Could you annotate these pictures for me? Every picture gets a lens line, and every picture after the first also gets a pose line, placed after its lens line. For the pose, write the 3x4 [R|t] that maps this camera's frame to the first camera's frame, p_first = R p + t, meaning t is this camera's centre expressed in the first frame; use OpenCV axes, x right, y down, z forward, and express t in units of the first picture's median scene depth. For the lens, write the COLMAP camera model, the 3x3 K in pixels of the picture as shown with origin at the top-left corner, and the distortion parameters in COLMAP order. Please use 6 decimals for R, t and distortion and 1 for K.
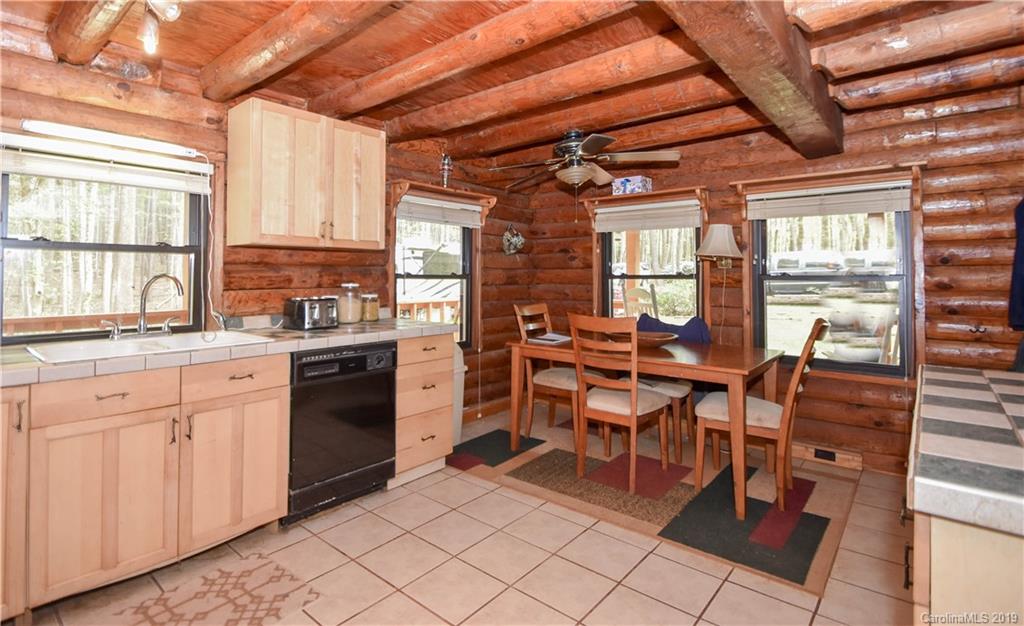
lens RADIAL K [[488.2, 0, 548.1], [0, 488.2, 263.5], [0, 0, 1]] dist [0.004872, -0.001332]
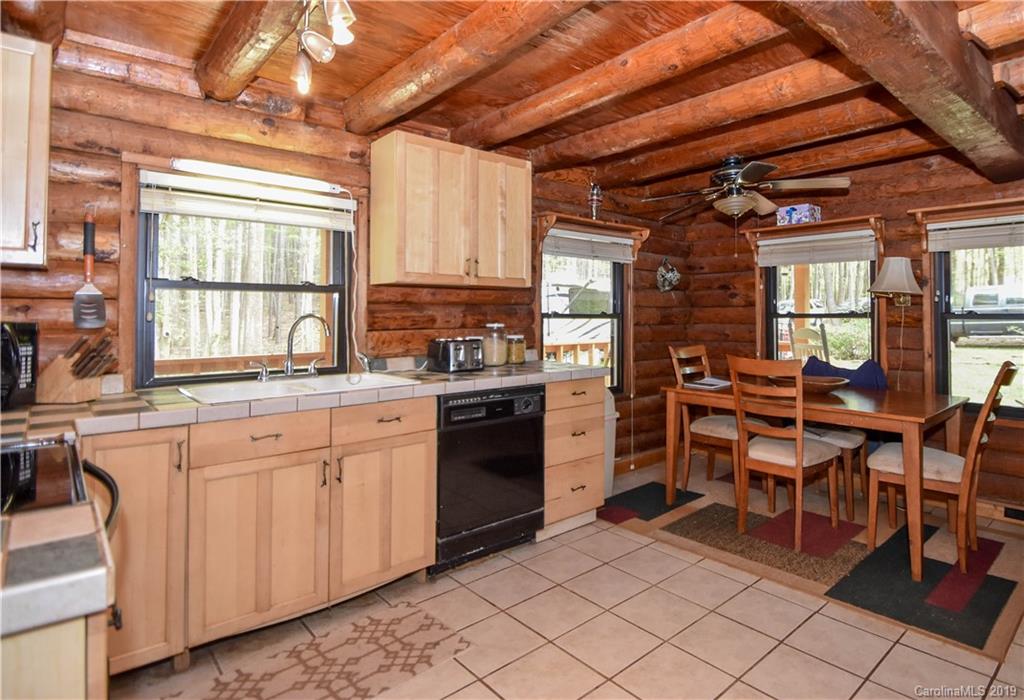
lens RADIAL K [[552.2, 0, 669.2], [0, 552.2, 305.9], [0, 0, 1]] dist [0.016040, -0.001824]
pose [[0.997495, -0.003989, -0.070631, 0.006160], [0.004667, 0.999945, 0.009437, -0.002138], [0.070590, -0.009743, 0.997458, -0.053136]]
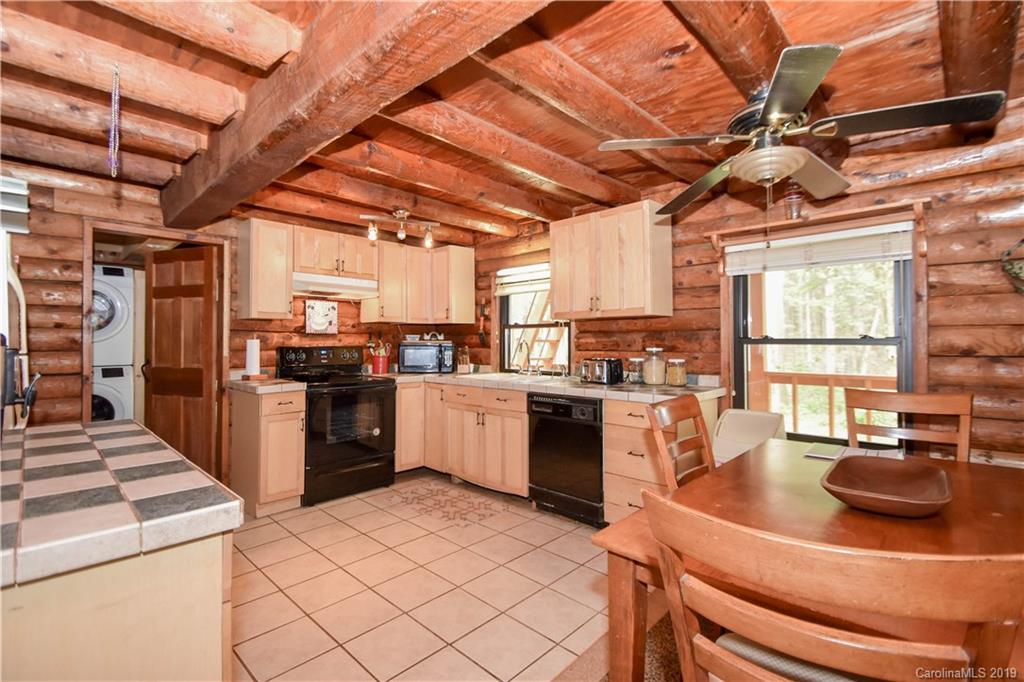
lens RADIAL K [[468.9, 0, 443.6], [0, 468.9, 336.5], [0, 0, 1]] dist [0.000564, -0.004162]
pose [[-0.177497, -0.013718, -0.984026, 0.952575], [0.025870, 0.999492, -0.018600, 0.032265], [0.983781, -0.028758, -0.177052, 1.012927]]
